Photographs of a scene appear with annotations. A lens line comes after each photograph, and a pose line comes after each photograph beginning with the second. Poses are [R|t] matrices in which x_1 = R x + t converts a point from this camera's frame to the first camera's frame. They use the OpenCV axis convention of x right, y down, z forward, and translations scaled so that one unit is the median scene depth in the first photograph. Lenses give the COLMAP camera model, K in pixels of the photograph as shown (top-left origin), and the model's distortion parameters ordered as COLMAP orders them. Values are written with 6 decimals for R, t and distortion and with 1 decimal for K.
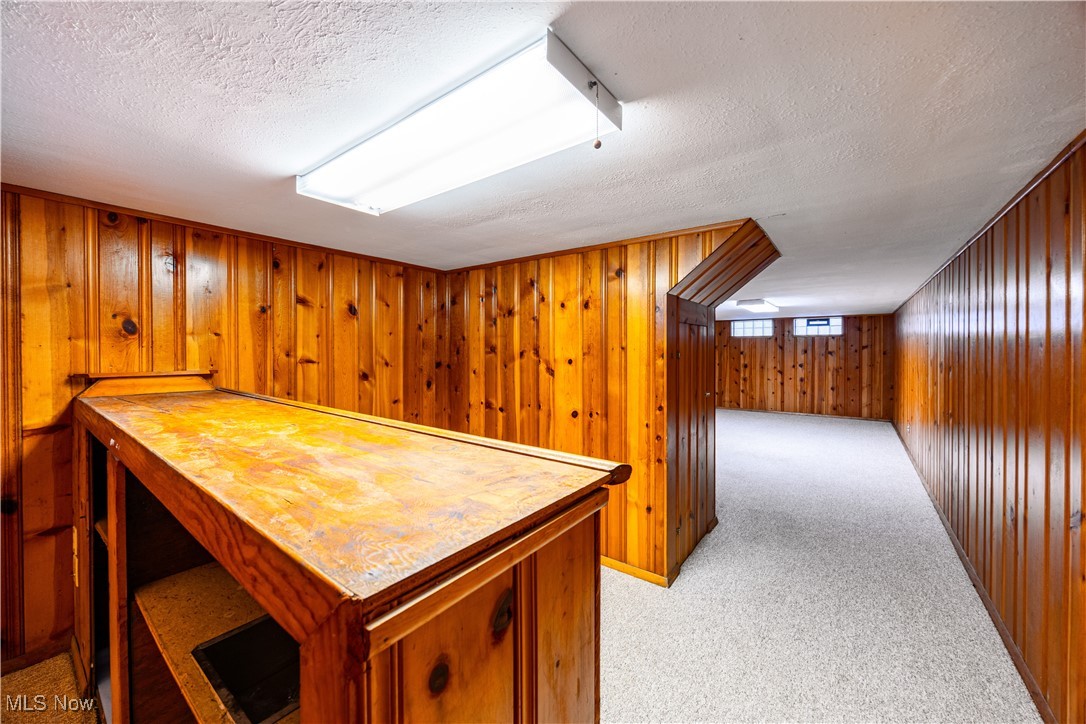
lens RADIAL K [[412.4, 0, 542.9], [0, 412.4, 353.0], [0, 0, 1]] dist [-0.001822, -0.000020]
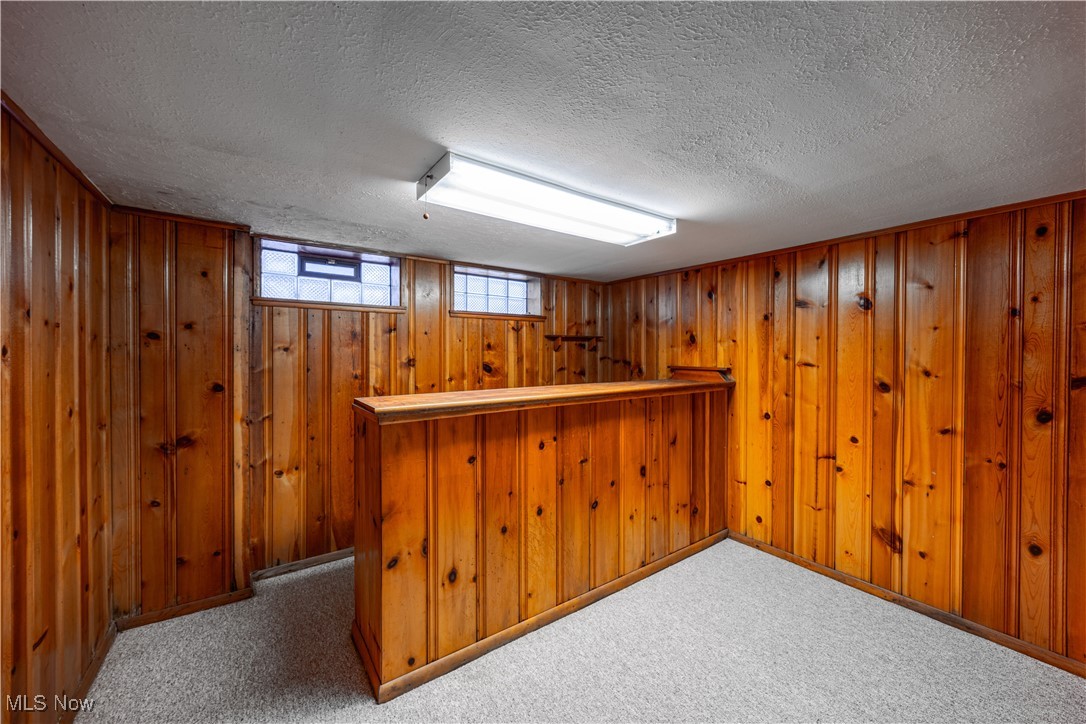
lens RADIAL K [[412.4, 0, 542.9], [0, 412.4, 353.0], [0, 0, 1]] dist [-0.001822, -0.000020]
pose [[-0.299722, -0.001909, -0.954025, 0.938435], [-0.006942, 0.999976, 0.000180, -0.004982], [0.954001, 0.006677, -0.299728, 1.202697]]
